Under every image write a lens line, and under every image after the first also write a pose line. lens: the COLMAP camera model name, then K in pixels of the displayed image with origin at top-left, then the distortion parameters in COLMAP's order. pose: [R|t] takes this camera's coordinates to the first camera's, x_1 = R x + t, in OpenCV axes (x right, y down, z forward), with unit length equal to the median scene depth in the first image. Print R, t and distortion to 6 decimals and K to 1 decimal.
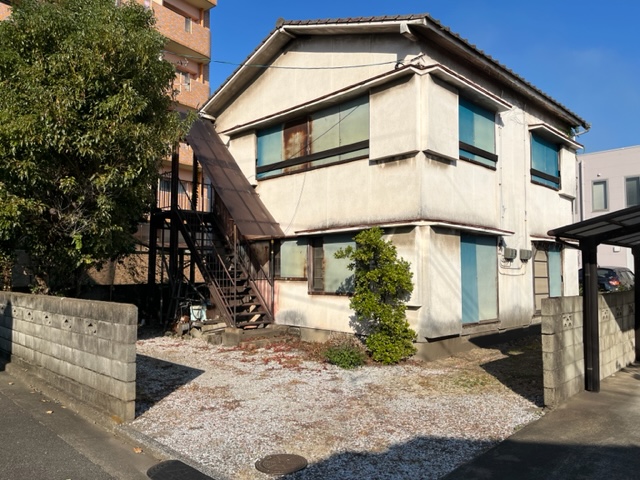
lens RADIAL K [[483.1, 0, 321.1], [0, 483.1, 241.9], [0, 0, 1]] dist [0.075534, -0.087453]
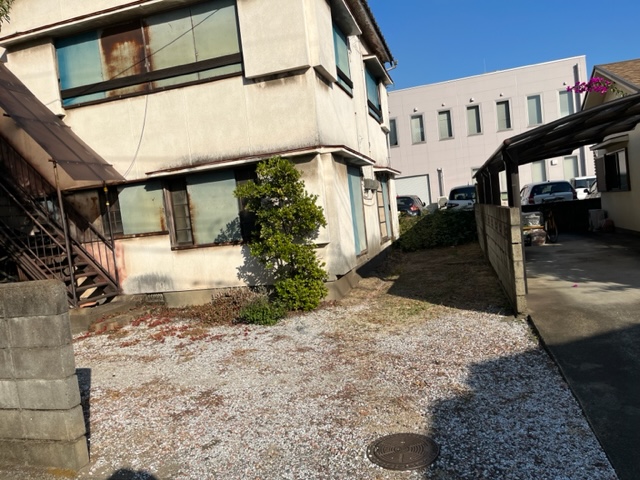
lens RADIAL K [[483.1, 0, 321.2], [0, 483.1, 238.9], [0, 0, 1]] dist [0.075534, -0.087453]
pose [[0.872097, -0.121520, 0.474005, -0.223651], [0.079189, 0.990953, 0.108352, 0.024958], [-0.482884, -0.056958, 0.873830, 0.201520]]
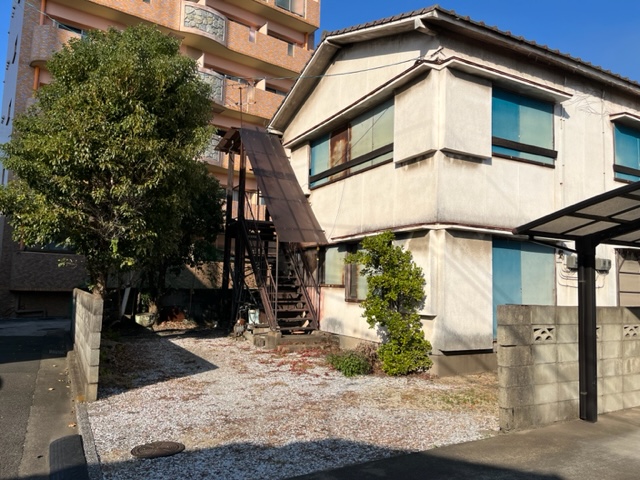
lens RADIAL K [[483.1, 0, 323.7], [0, 483.1, 241.4], [0, 0, 1]] dist [0.075534, -0.087453]
pose [[0.957227, -0.004139, -0.289310, 0.254939], [-0.005017, 0.999510, -0.030901, 0.019110], [0.289296, 0.031031, 0.956737, 0.041142]]
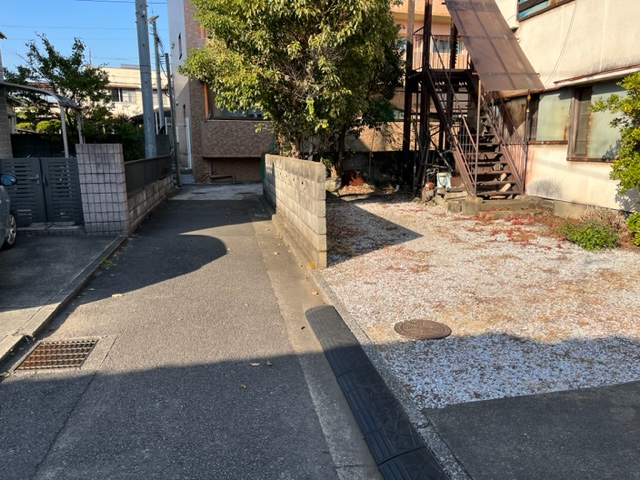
lens RADIAL K [[483.1, 0, 320.2], [0, 483.1, 241.7], [0, 0, 1]] dist [0.075534, -0.087453]
pose [[0.827089, 0.100898, -0.552940, 0.118216], [0.044959, 0.968728, 0.244018, 0.022950], [0.560270, -0.226684, 0.796688, 0.080300]]
